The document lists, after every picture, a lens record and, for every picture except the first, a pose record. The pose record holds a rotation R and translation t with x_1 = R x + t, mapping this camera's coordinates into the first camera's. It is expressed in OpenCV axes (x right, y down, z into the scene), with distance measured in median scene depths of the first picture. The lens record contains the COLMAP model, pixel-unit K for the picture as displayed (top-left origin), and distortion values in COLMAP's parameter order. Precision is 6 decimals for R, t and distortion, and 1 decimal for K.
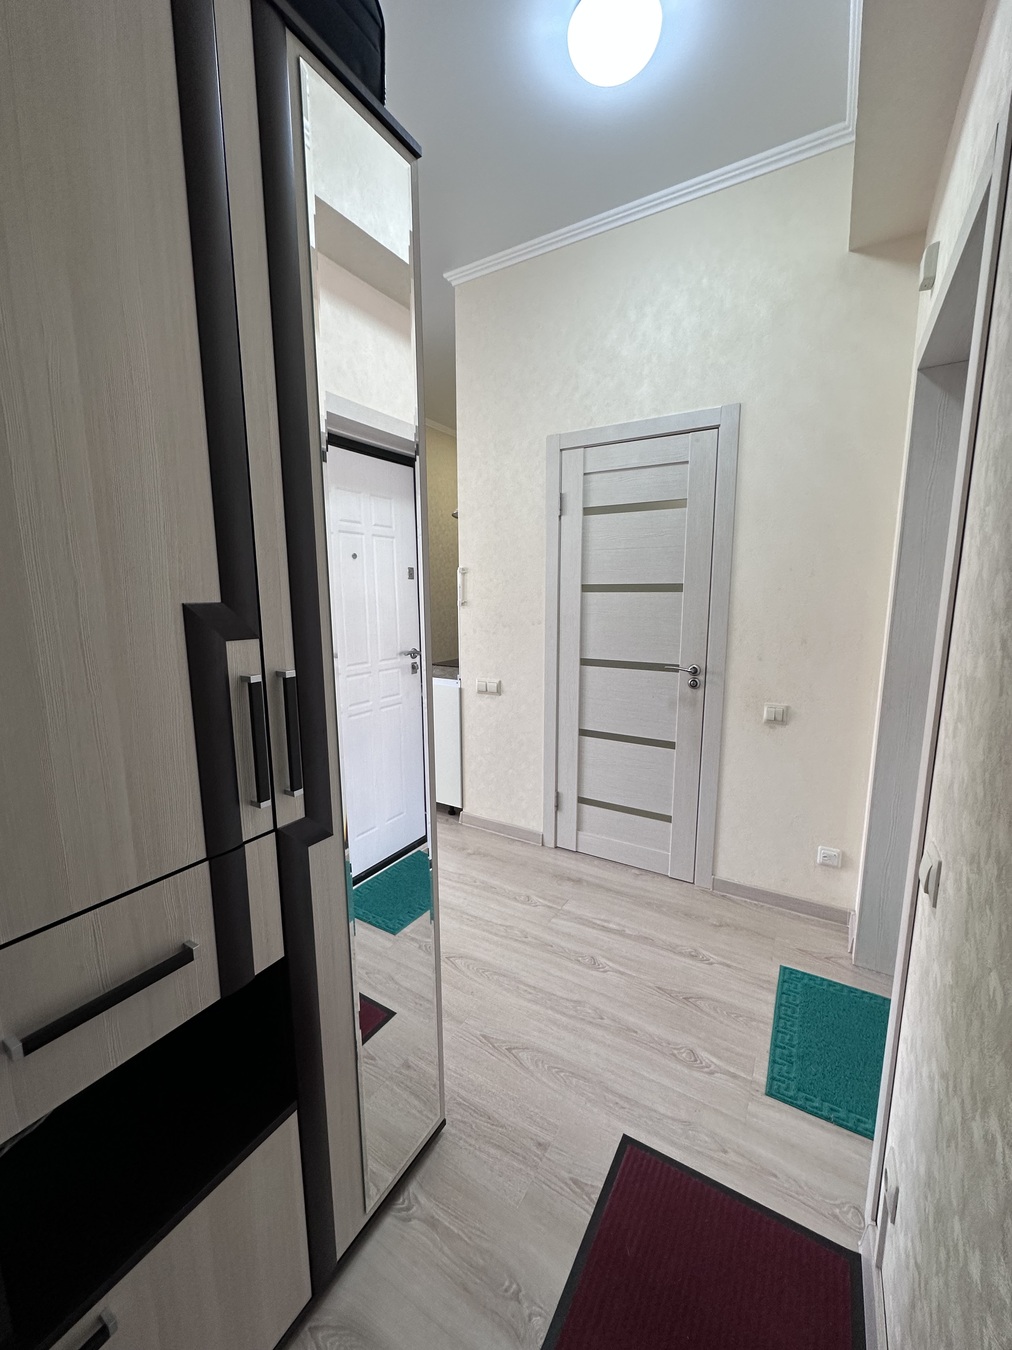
lens RADIAL K [[530.7, 0, 506.0], [0, 530.7, 675.0], [0, 0, 1]] dist [-0.040205, 0.000200]
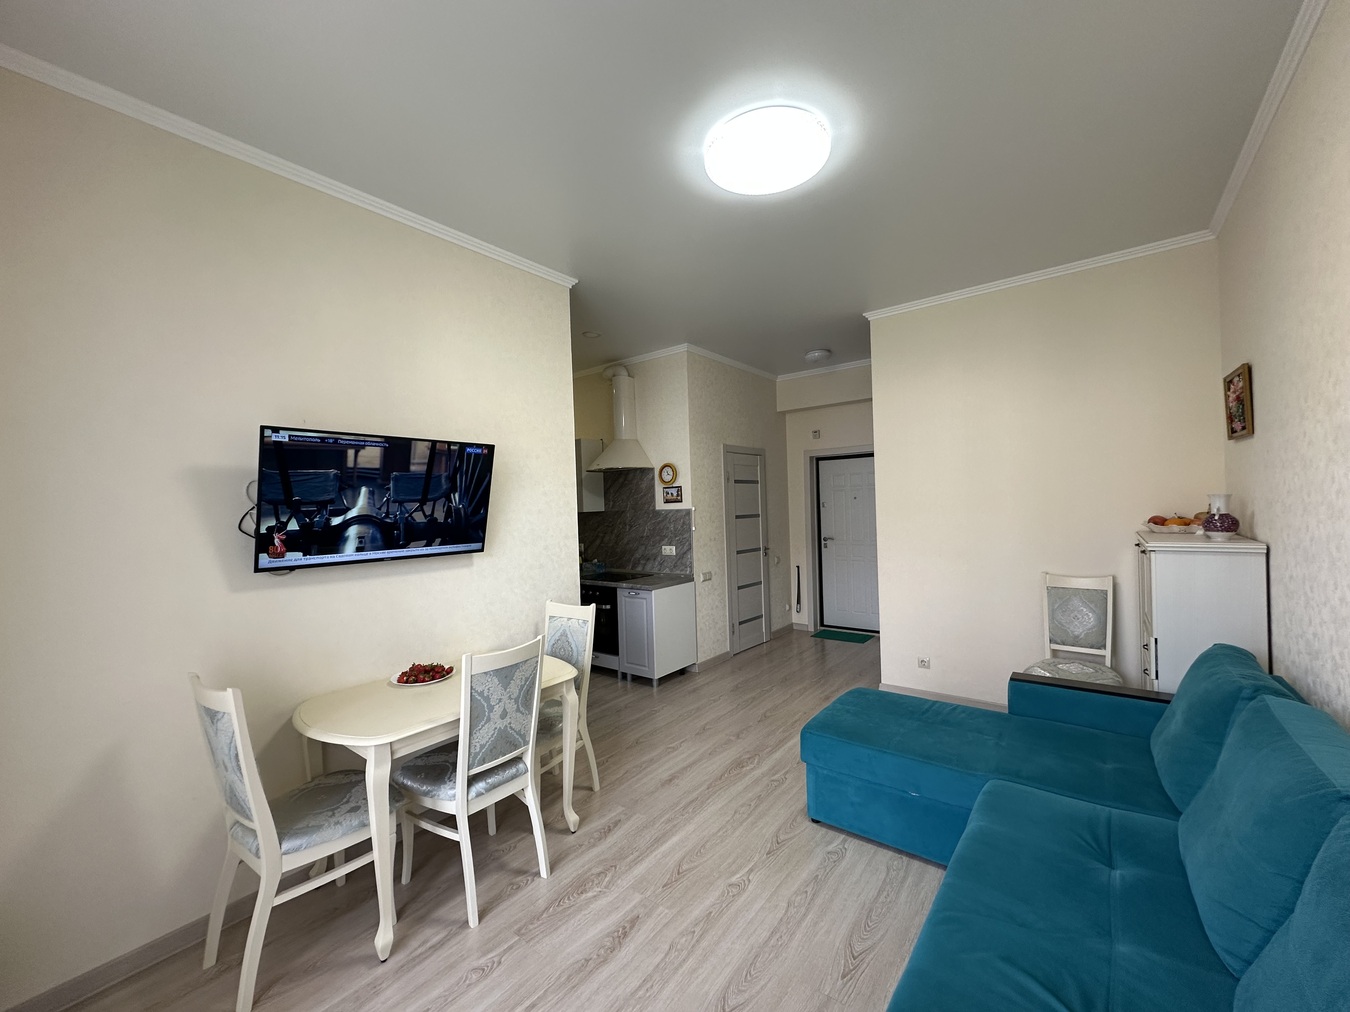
lens RADIAL K [[537.9, 0, 676.2], [0, 537.9, 507.2], [0, 0, 1]] dist [0.000823, 0.000256]
pose [[0.116356, 0.002840, 0.993203, -2.822344], [0.186806, 0.982086, -0.024693, -0.274991], [-0.975482, 0.188410, 0.113741, 1.391175]]
